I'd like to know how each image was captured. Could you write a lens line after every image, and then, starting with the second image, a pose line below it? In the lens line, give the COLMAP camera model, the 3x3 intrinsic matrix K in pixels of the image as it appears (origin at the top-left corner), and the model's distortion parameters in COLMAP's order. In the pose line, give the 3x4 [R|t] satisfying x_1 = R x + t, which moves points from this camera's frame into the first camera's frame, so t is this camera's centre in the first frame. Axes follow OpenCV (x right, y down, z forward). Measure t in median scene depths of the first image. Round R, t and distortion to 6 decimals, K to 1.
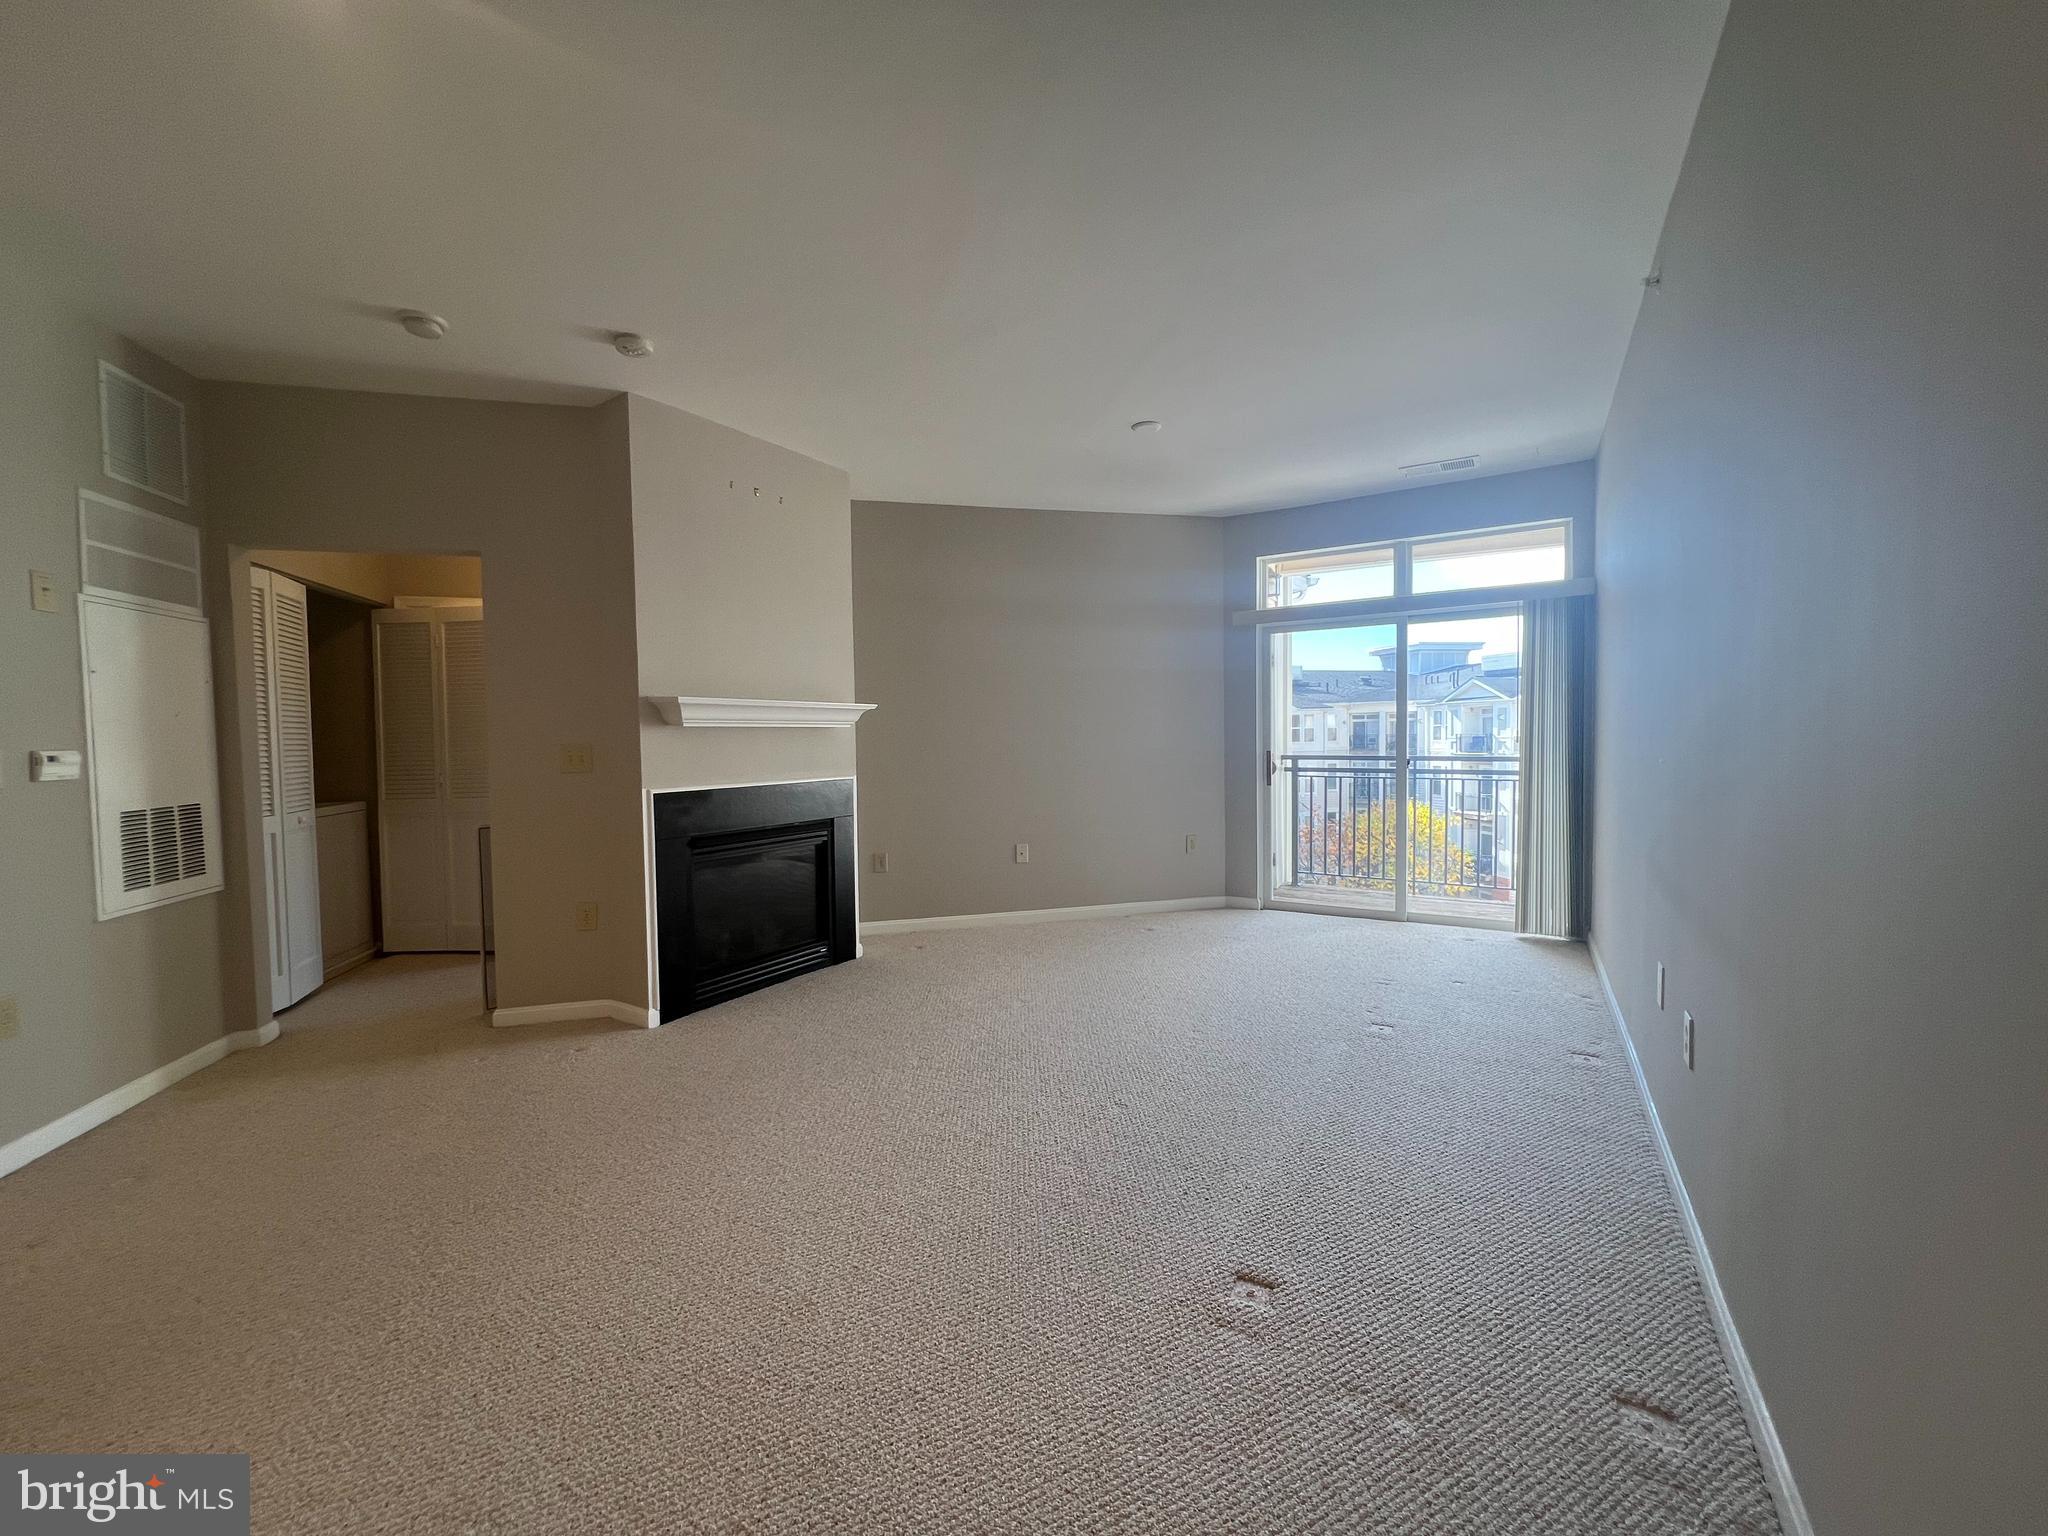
lens RADIAL K [[816.3, 0, 1022.4], [0, 816.3, 766.2], [0, 0, 1]] dist [-0.000815, 0.000032]
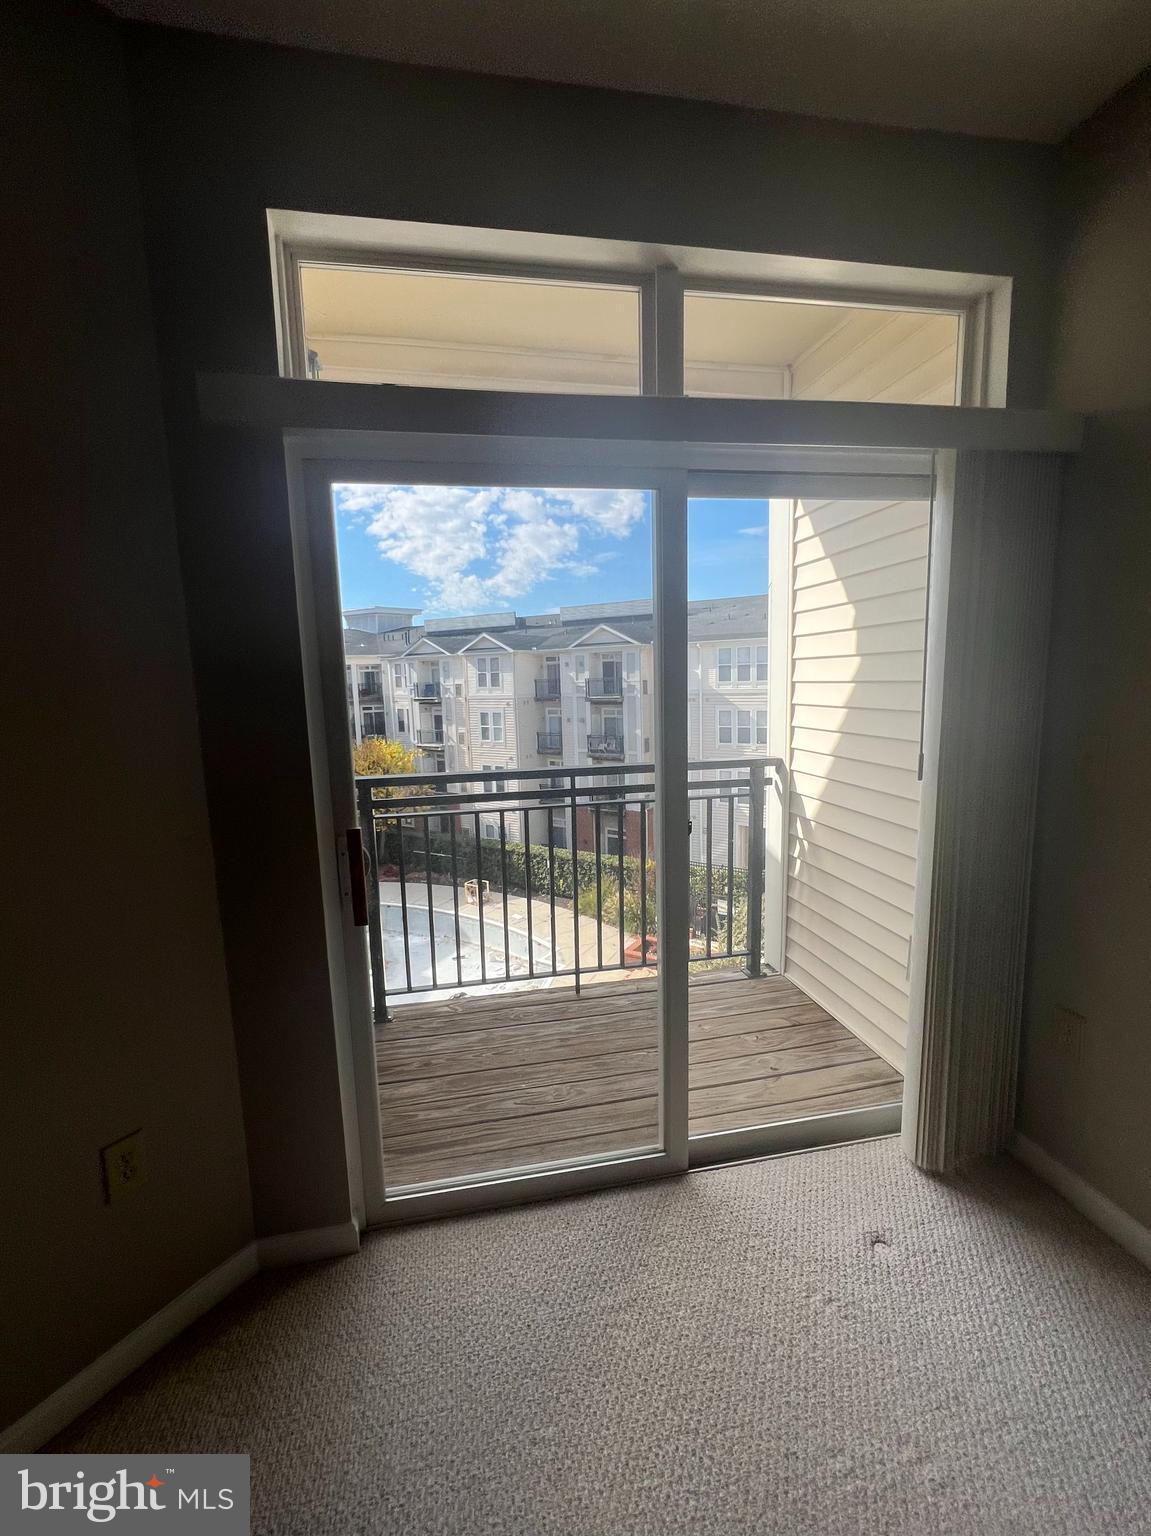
lens RADIAL K [[639.0, 0, 575.5], [0, 639.0, 768.0], [0, 0, 1]] dist [-0.036426, 0.011107]
pose [[0.724563, -0.116463, 0.679297, 0.191226], [0.051263, 0.991996, 0.115395, -0.063722], [-0.687300, -0.048788, 0.724734, 0.727023]]
